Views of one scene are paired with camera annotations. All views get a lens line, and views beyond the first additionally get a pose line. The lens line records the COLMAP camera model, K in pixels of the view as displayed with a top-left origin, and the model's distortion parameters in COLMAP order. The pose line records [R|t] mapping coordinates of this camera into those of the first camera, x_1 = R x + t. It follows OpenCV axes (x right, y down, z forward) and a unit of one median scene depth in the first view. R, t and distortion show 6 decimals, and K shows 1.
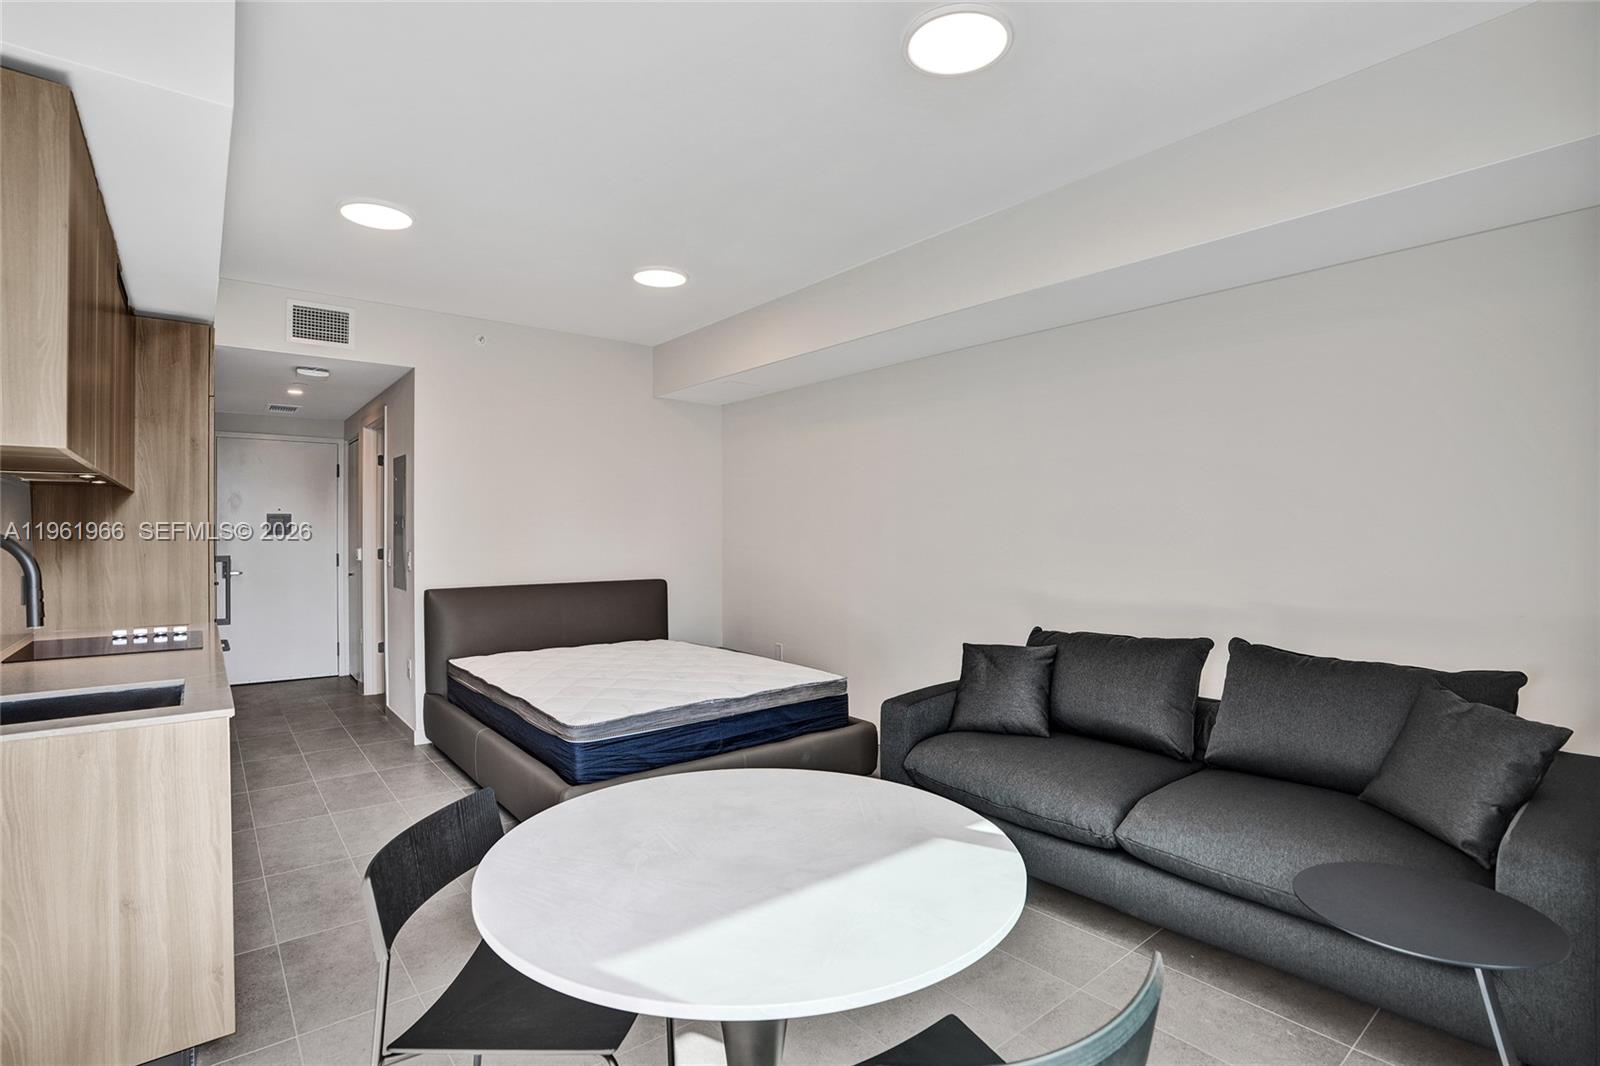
lens RADIAL K [[742.8, 0, 800.3], [0, 742.8, 528.2], [0, 0, 1]] dist [-0.067455, 0.027801]
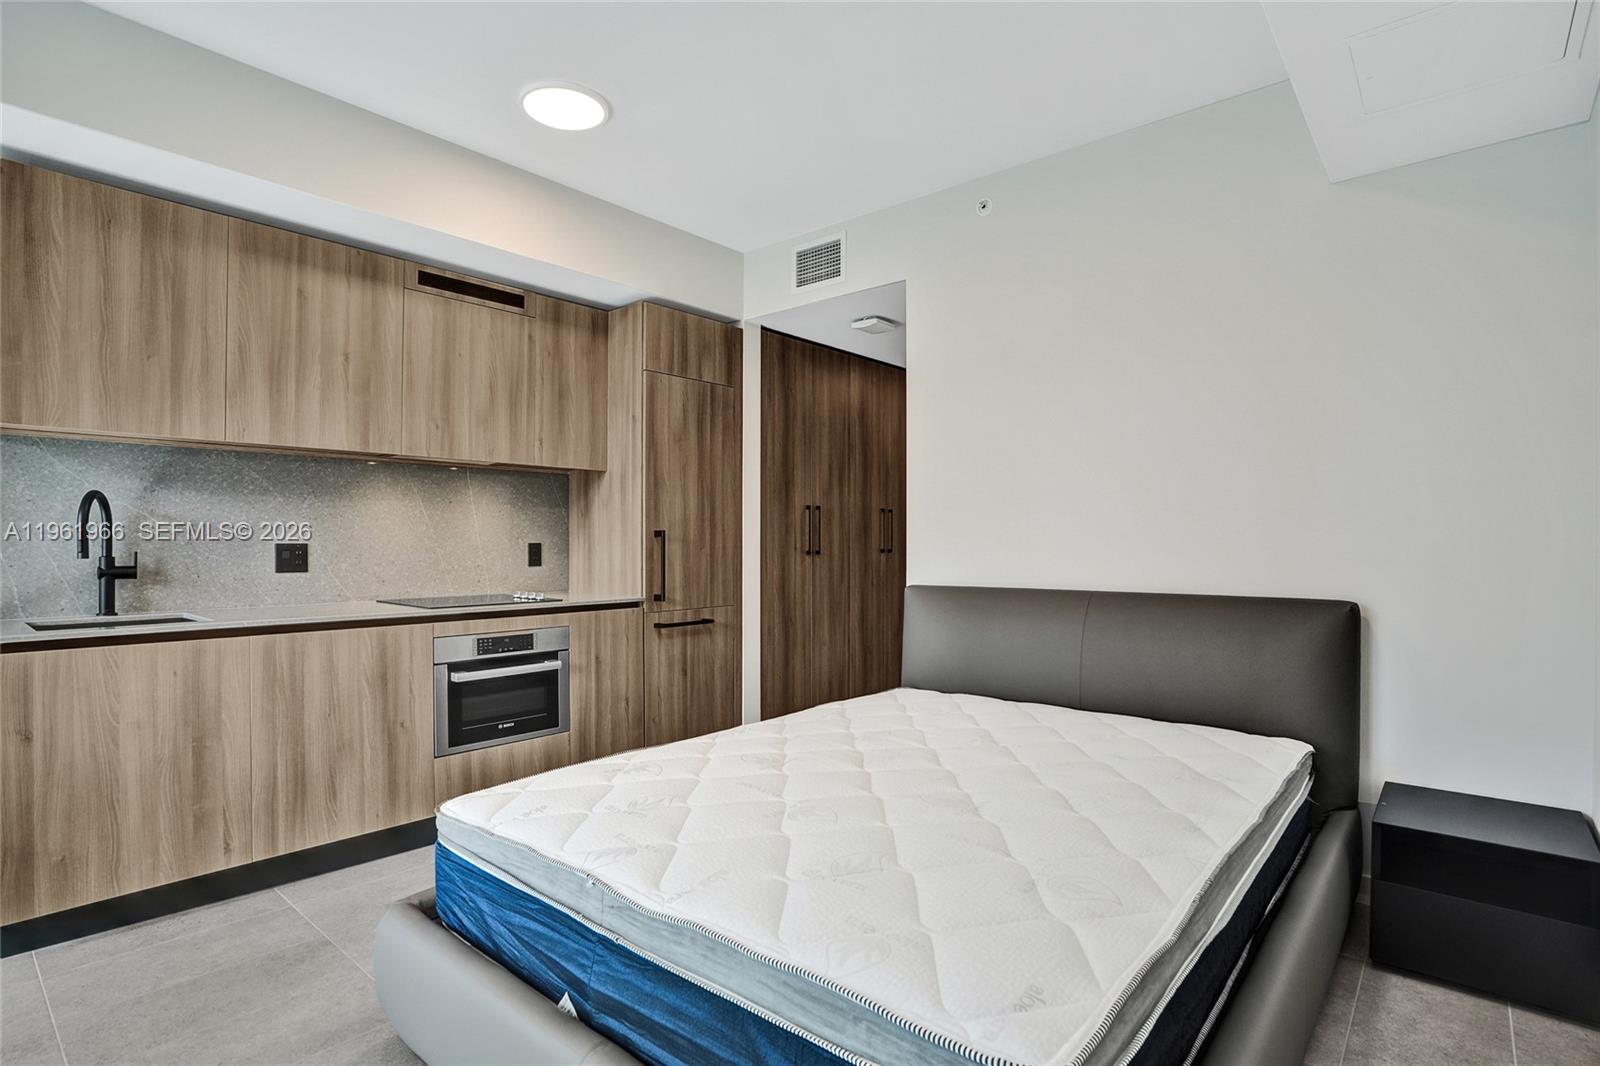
lens RADIAL K [[805.2, 0, 797.3], [0, 805.2, 544.4], [0, 0, 1]] dist [-0.082144, 0.035680]
pose [[0.169454, 0.004680, -0.985527, 0.281197], [-0.002456, 0.999988, 0.004326, 0.047619], [0.985535, 0.001687, 0.169464, 0.907580]]
